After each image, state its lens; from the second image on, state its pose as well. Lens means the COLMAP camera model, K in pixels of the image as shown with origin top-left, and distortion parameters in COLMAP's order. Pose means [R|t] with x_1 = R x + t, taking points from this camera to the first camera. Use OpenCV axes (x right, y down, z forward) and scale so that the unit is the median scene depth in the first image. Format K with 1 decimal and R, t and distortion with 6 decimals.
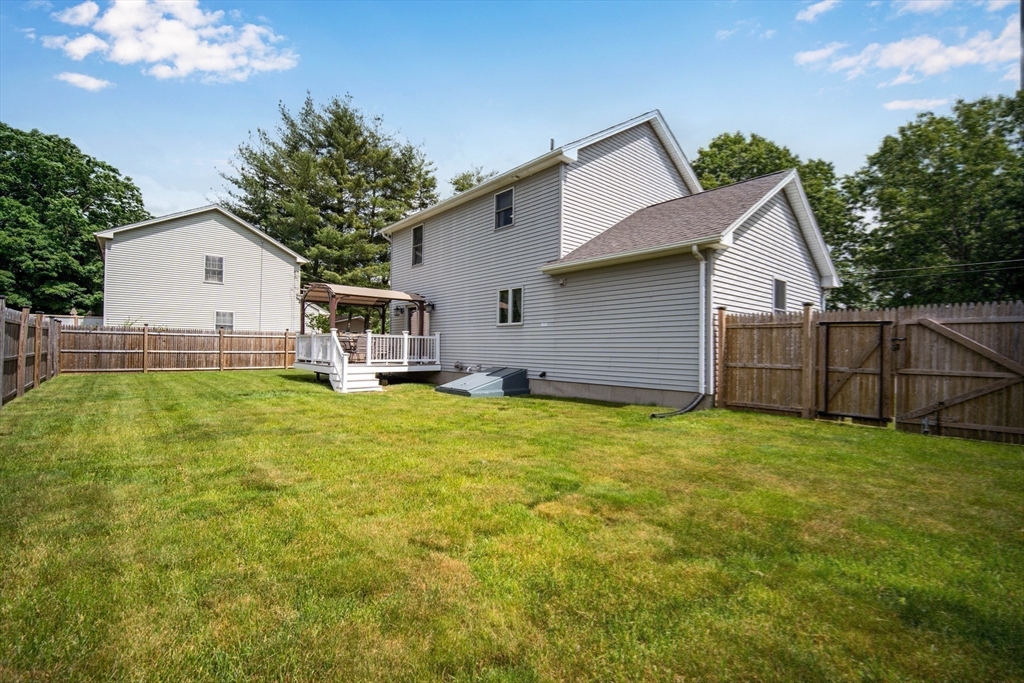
lens RADIAL K [[446.1, 0, 512.0], [0, 446.1, 341.5], [0, 0, 1]] dist [-0.001385, -0.000076]
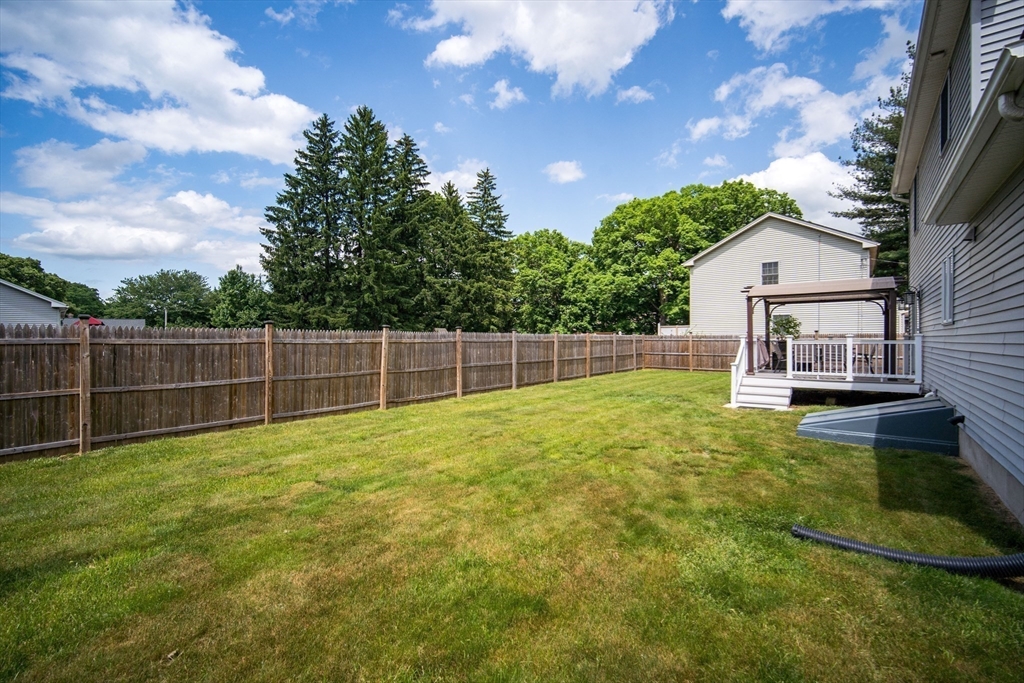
lens RADIAL K [[456.9, 0, 515.2], [0, 456.9, 337.5], [0, 0, 1]] dist [-0.015825, 0.006140]
pose [[0.184901, -0.016721, -0.982615, 0.367194], [0.018470, 0.999738, -0.013536, -0.017624], [0.982584, -0.015646, 0.185161, 0.307776]]
